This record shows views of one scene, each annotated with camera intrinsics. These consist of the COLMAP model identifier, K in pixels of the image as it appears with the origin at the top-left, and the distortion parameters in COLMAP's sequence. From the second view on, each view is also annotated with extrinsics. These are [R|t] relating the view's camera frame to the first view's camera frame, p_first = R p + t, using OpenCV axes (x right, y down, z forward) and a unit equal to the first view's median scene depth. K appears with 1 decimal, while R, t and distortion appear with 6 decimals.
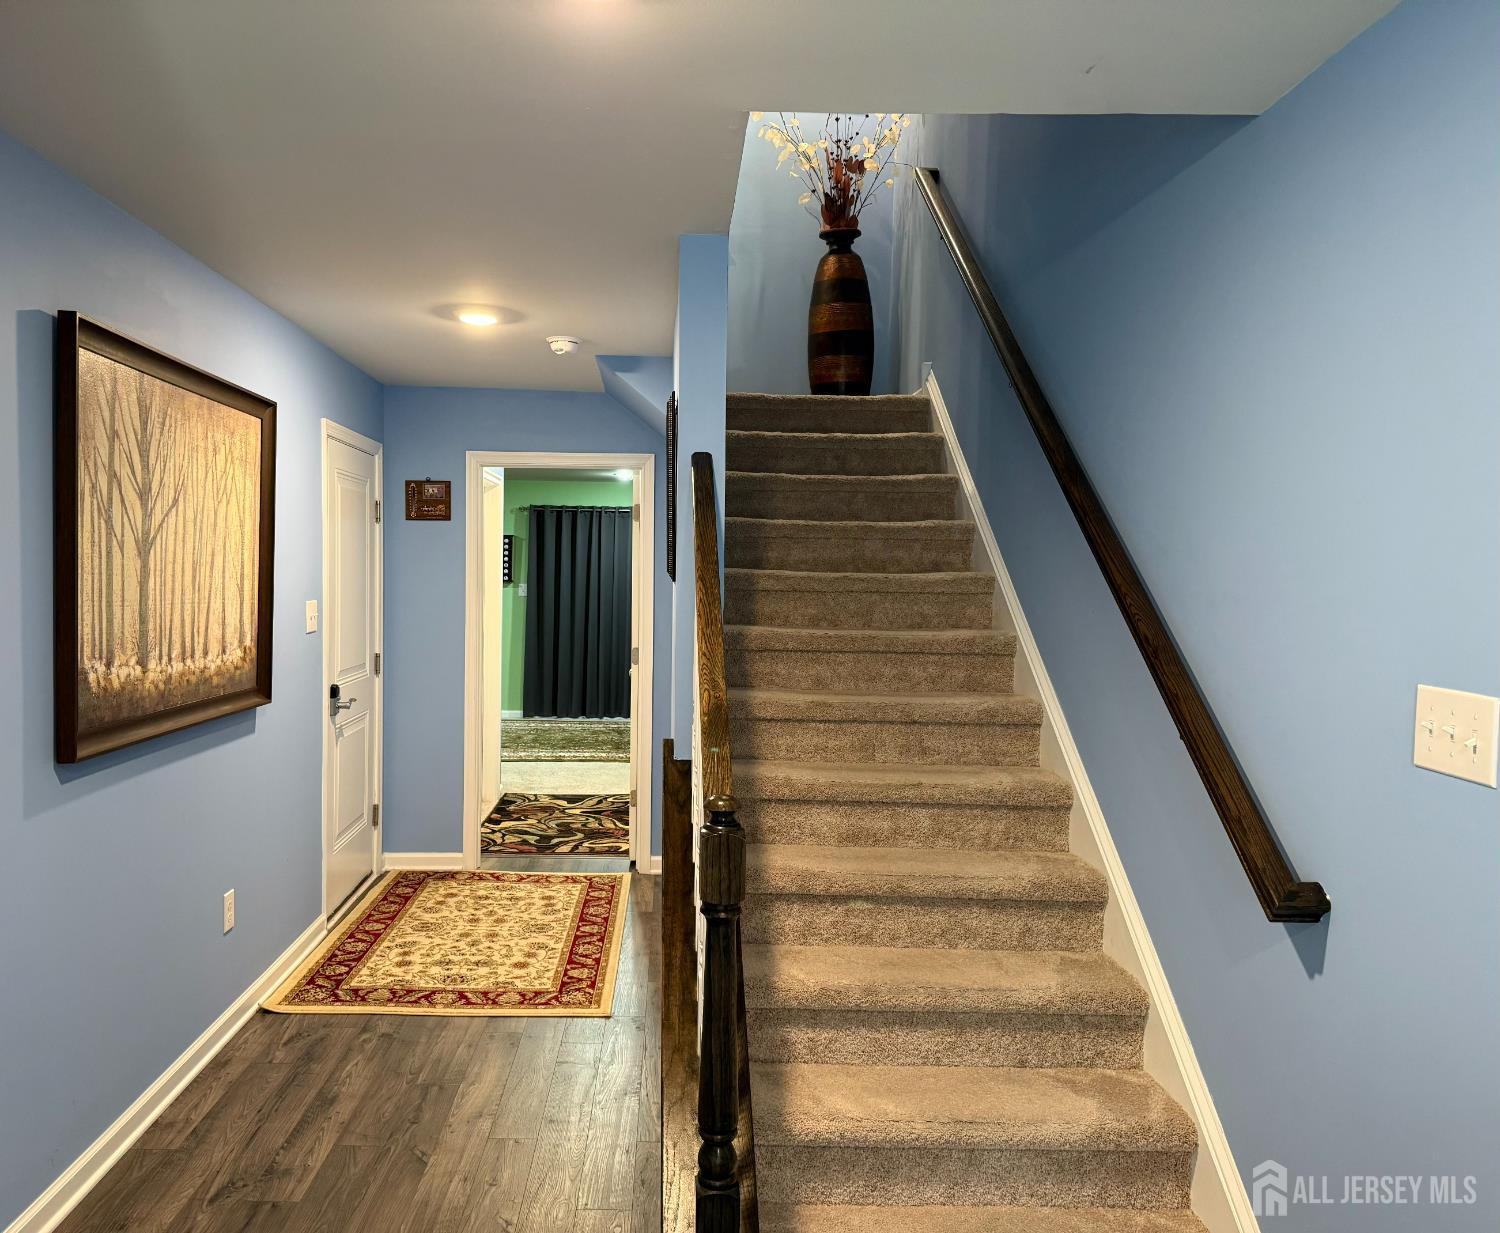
lens RADIAL K [[1349.4, 0, 751.4], [0, 1349.4, 640.7], [0, 0, 1]] dist [0.225070, -0.516808]
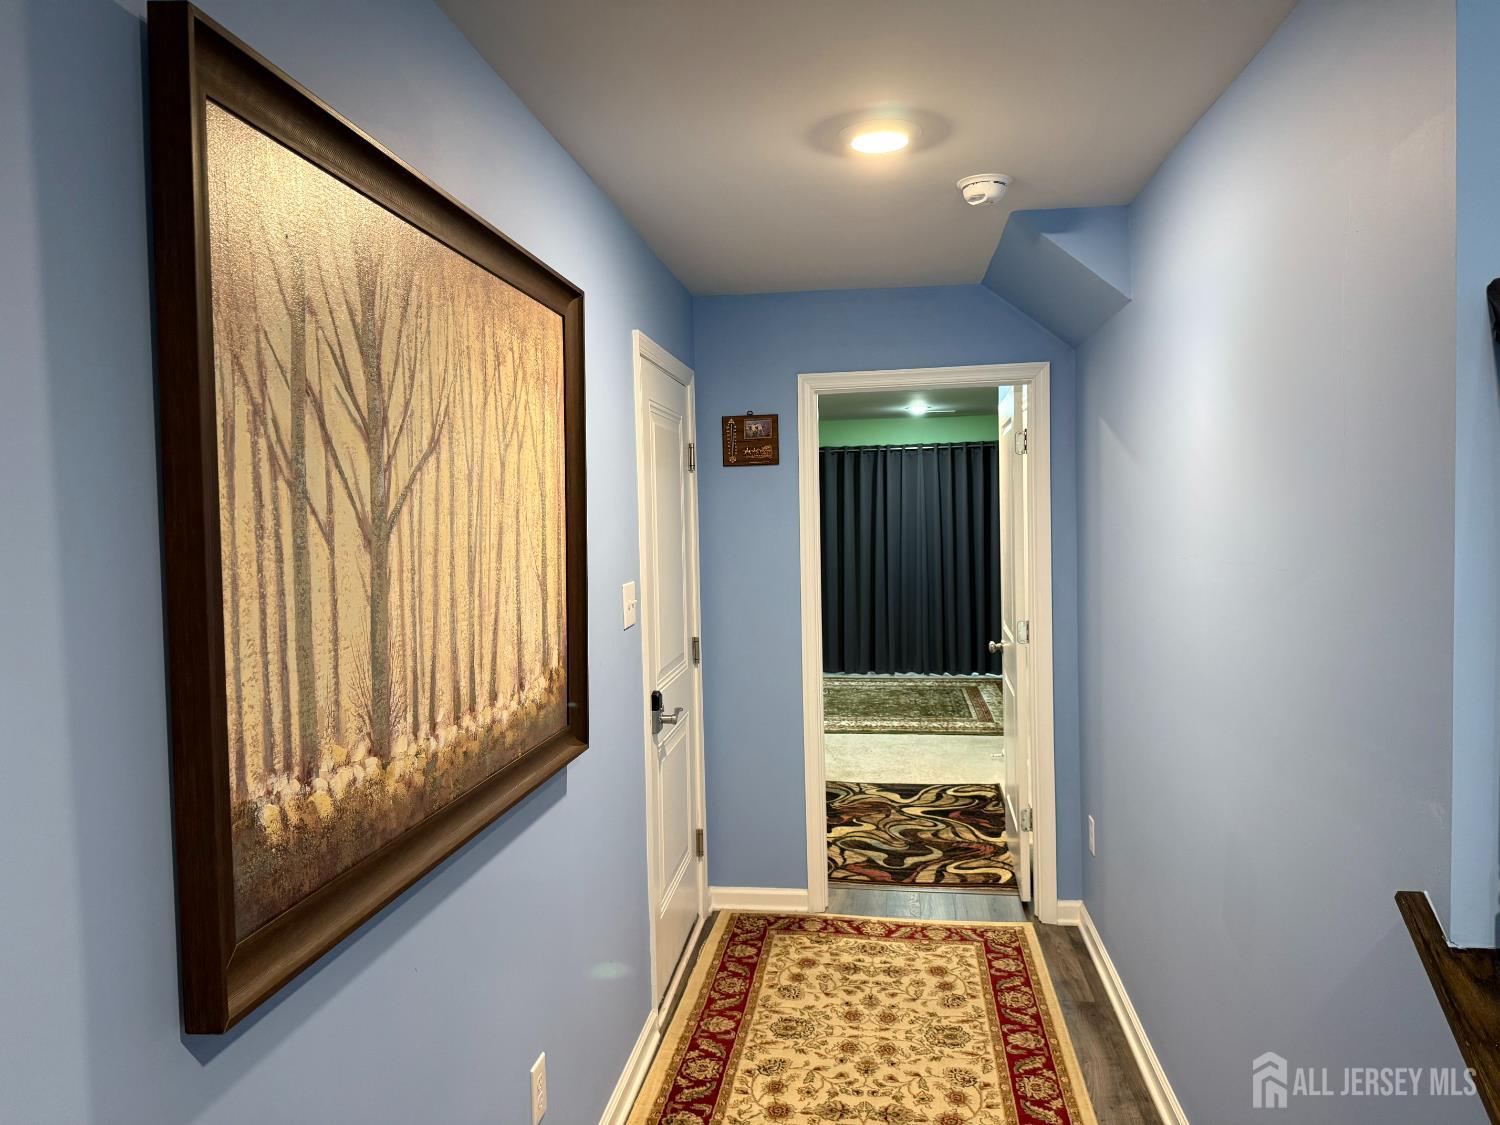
lens RADIAL K [[1040.5, 0, 750.0], [0, 1040.5, 562.5], [0, 0, 1]] dist [0.130903, -0.218030]
pose [[0.991040, -0.030575, -0.130022, -0.183789], [0.031142, 0.999512, 0.002324, -0.038650], [0.129887, -0.006352, 0.991508, 0.461758]]
